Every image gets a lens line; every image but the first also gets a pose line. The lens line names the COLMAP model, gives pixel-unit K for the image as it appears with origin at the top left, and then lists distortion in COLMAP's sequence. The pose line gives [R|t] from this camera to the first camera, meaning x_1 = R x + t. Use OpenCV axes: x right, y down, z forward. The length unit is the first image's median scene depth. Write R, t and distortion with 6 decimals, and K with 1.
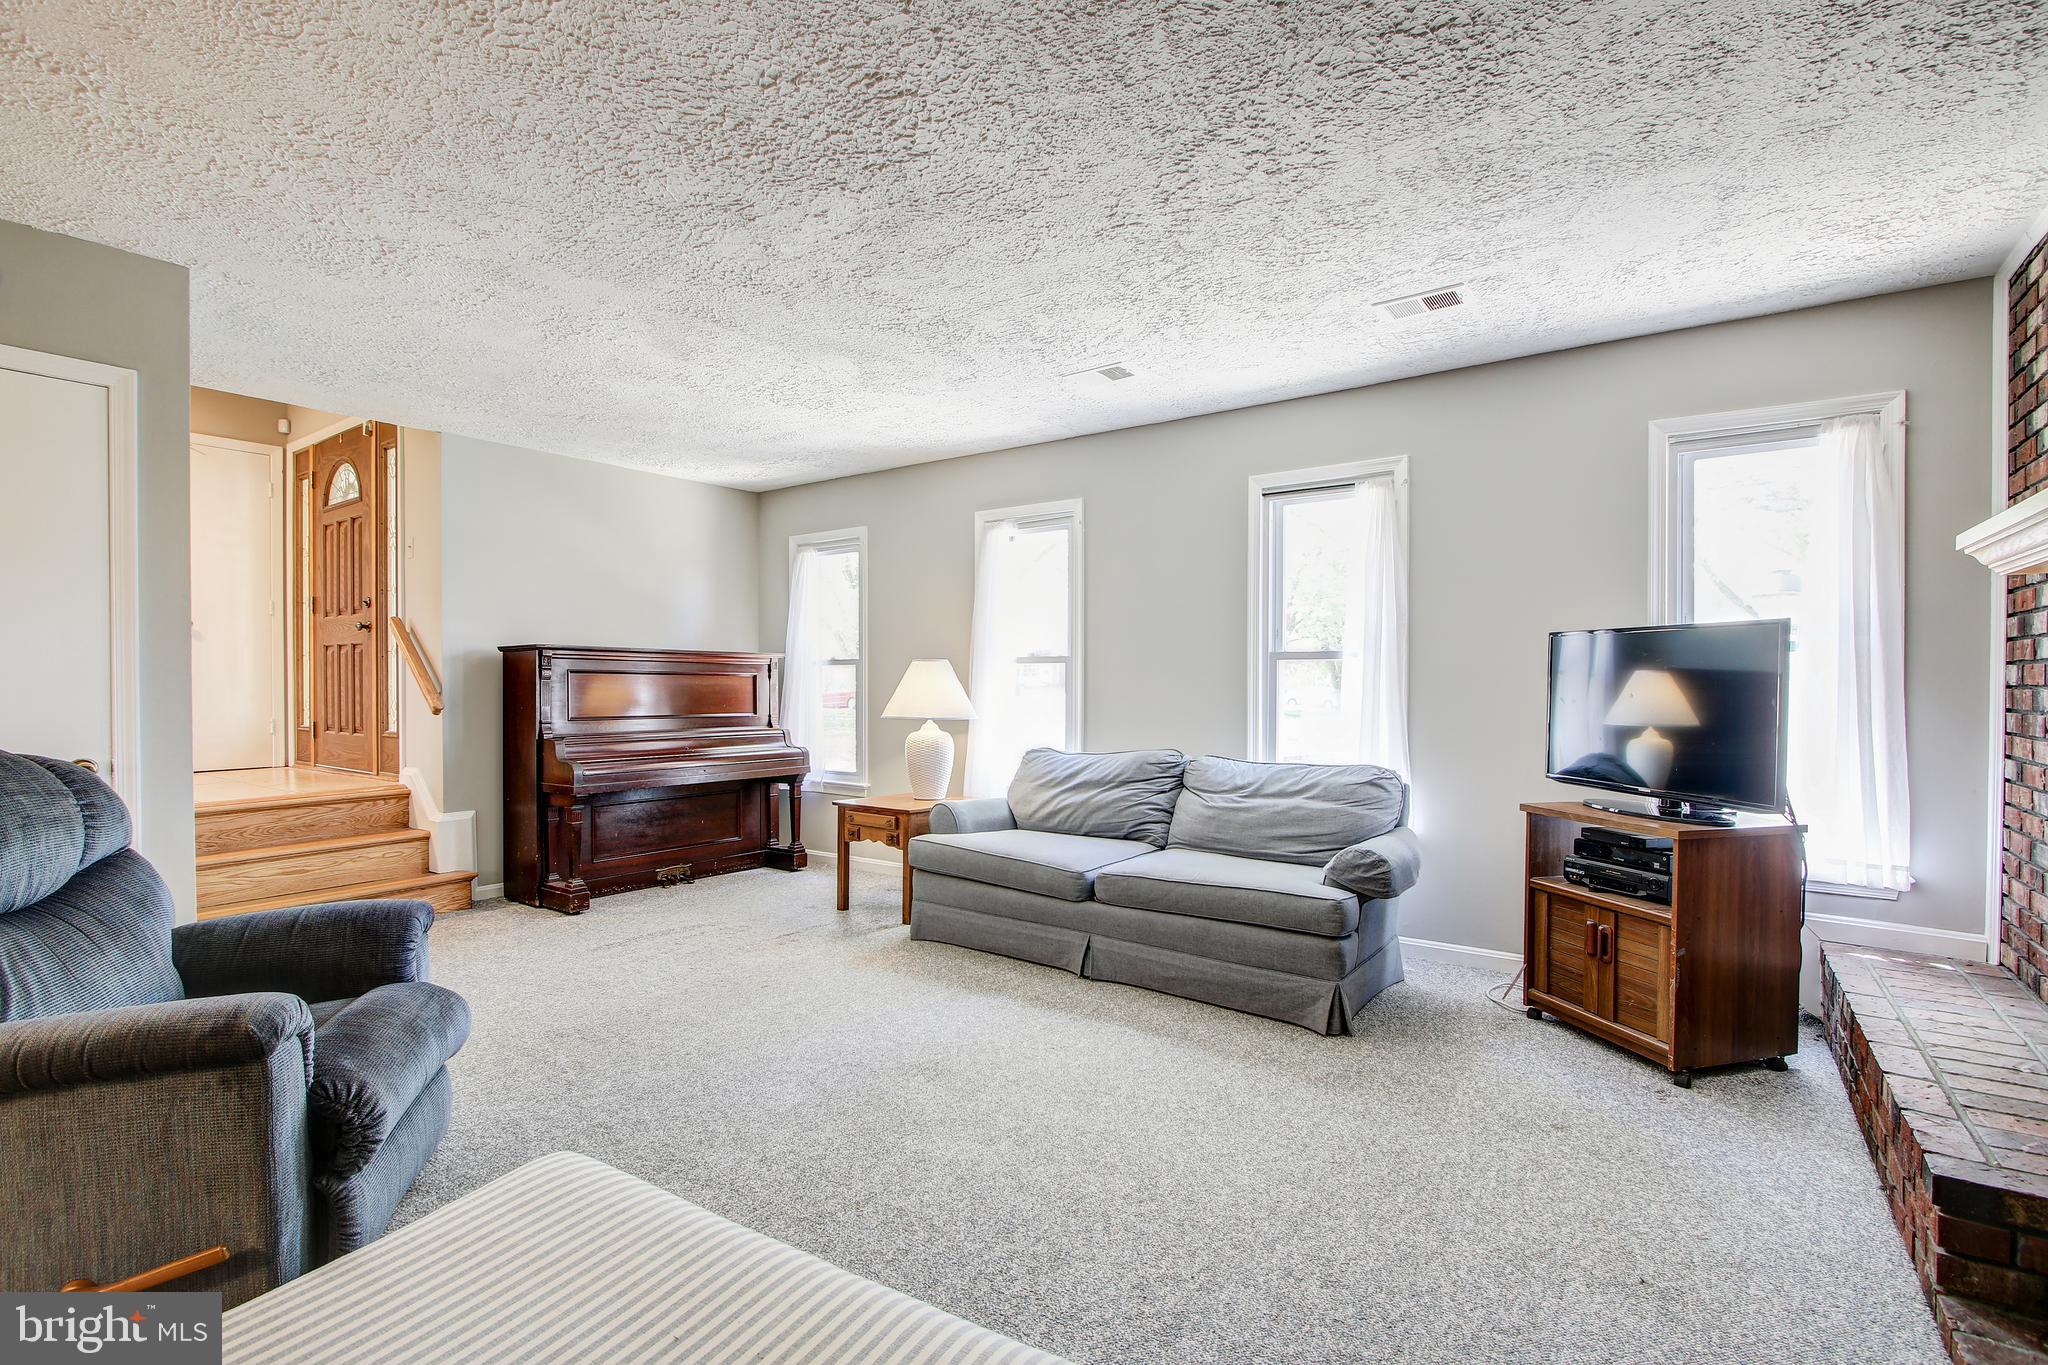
lens RADIAL K [[947.6, 0, 1037.6], [0, 947.6, 668.9], [0, 0, 1]] dist [-0.013357, 0.001737]
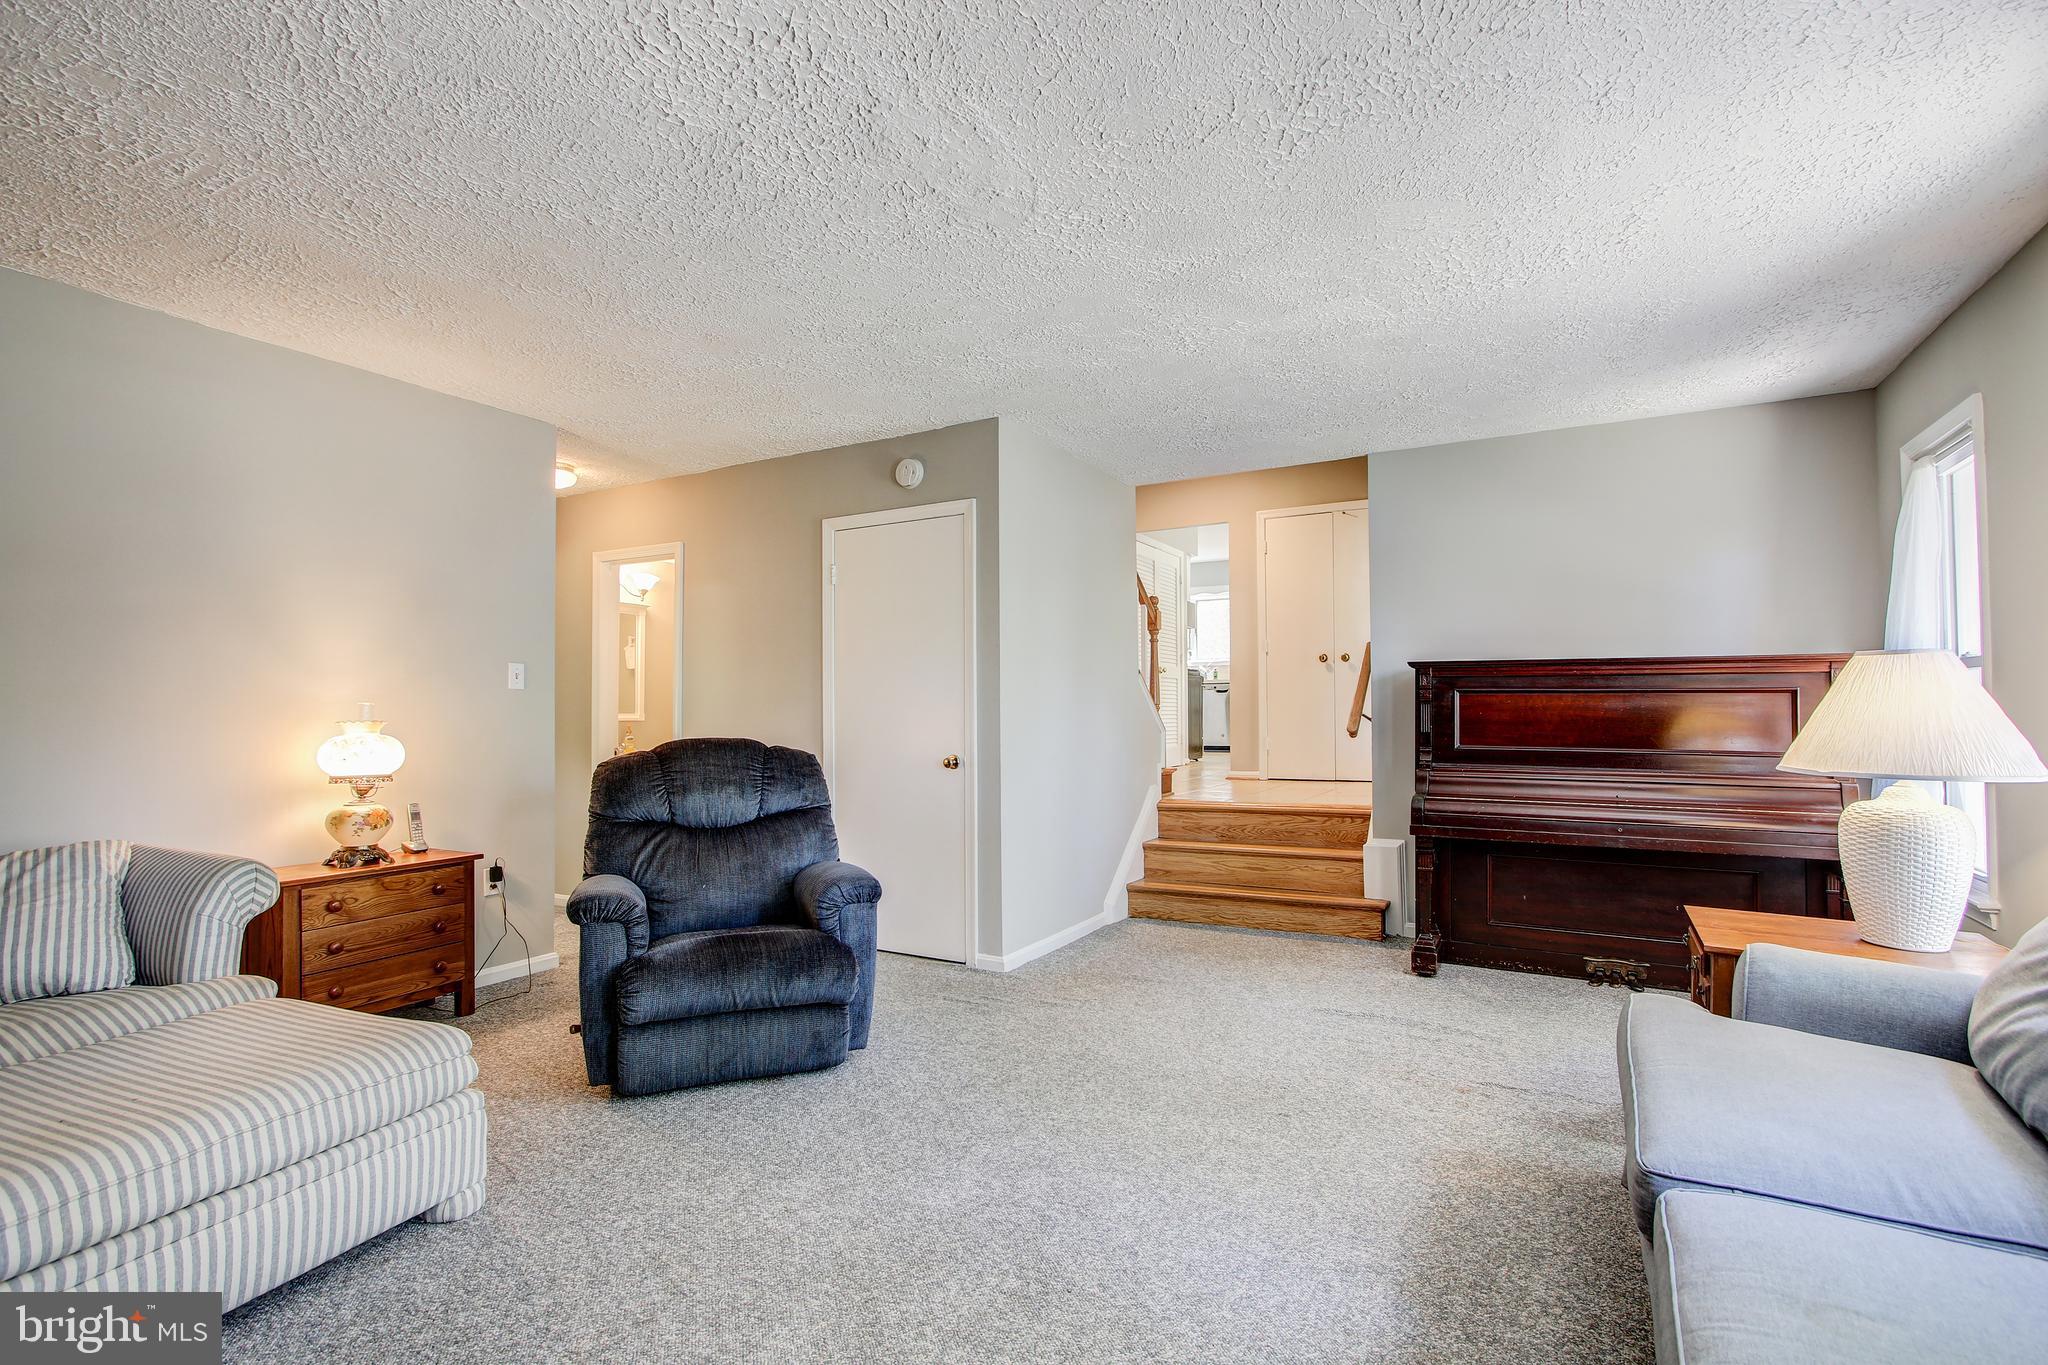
lens RADIAL K [[948.0, 0, 1021.6], [0, 948.0, 692.0], [0, 0, 1]] dist [-0.015392, 0.000238]
pose [[0.099375, -0.017831, -0.994890, 0.362831], [0.017430, 0.999717, -0.016176, 0.011389], [0.994897, -0.015734, 0.099658, 0.611839]]
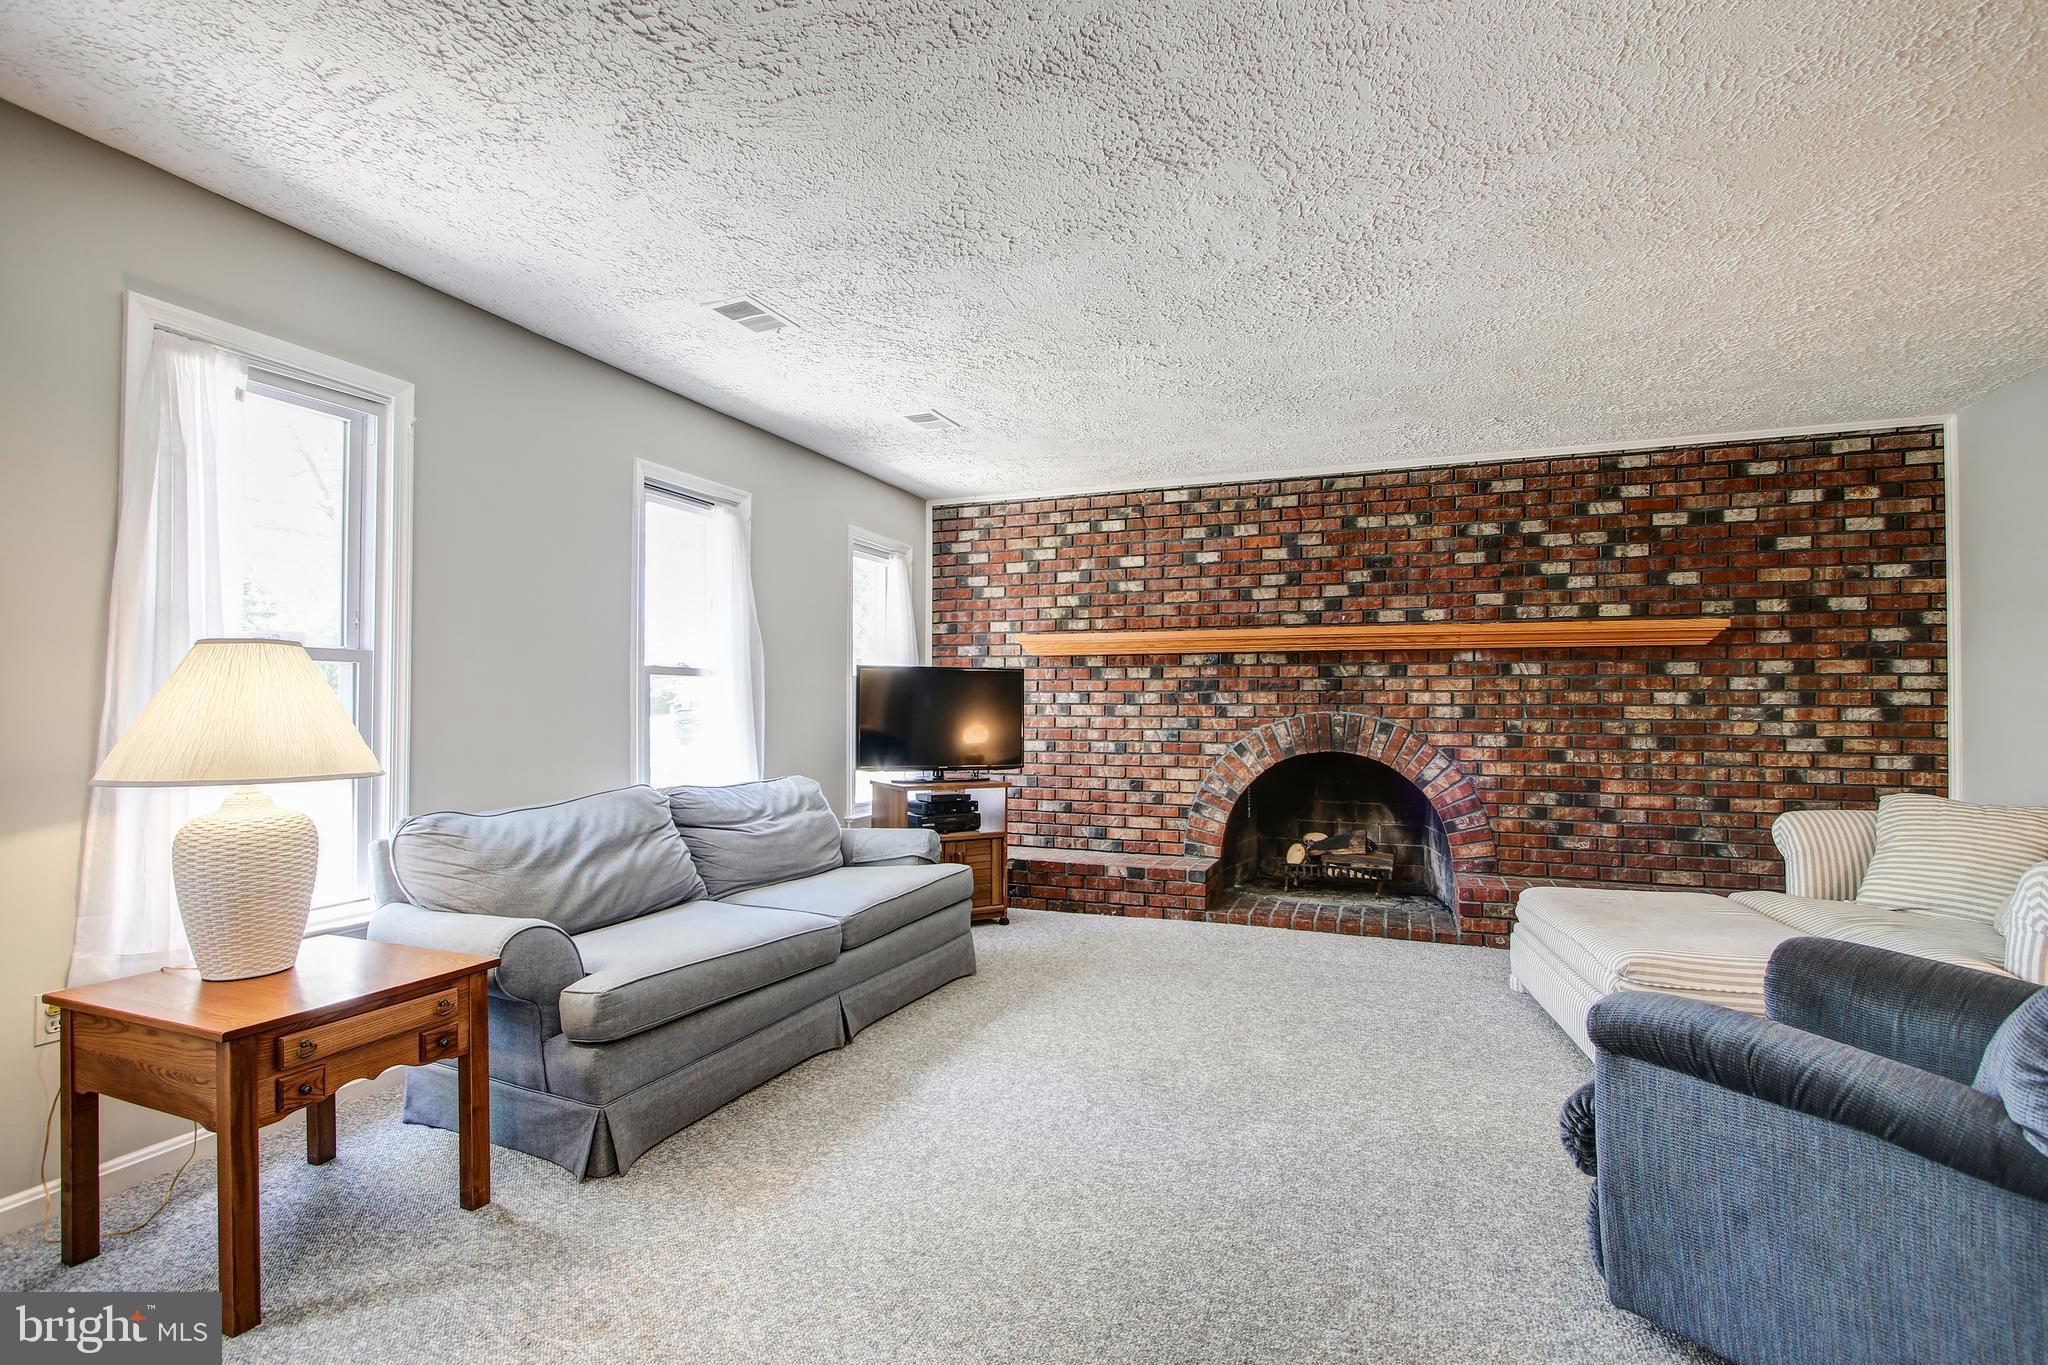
lens RADIAL K [[931.6, 0, 1024.0], [0, 931.6, 682.5], [0, 0, 1]] dist [-0.021482, 0.000165]
pose [[-0.227842, 0.024038, 0.973401, -0.701856], [-0.015593, 0.999477, -0.028332, 0.017567], [-0.973573, -0.021633, -0.227348, 0.900975]]
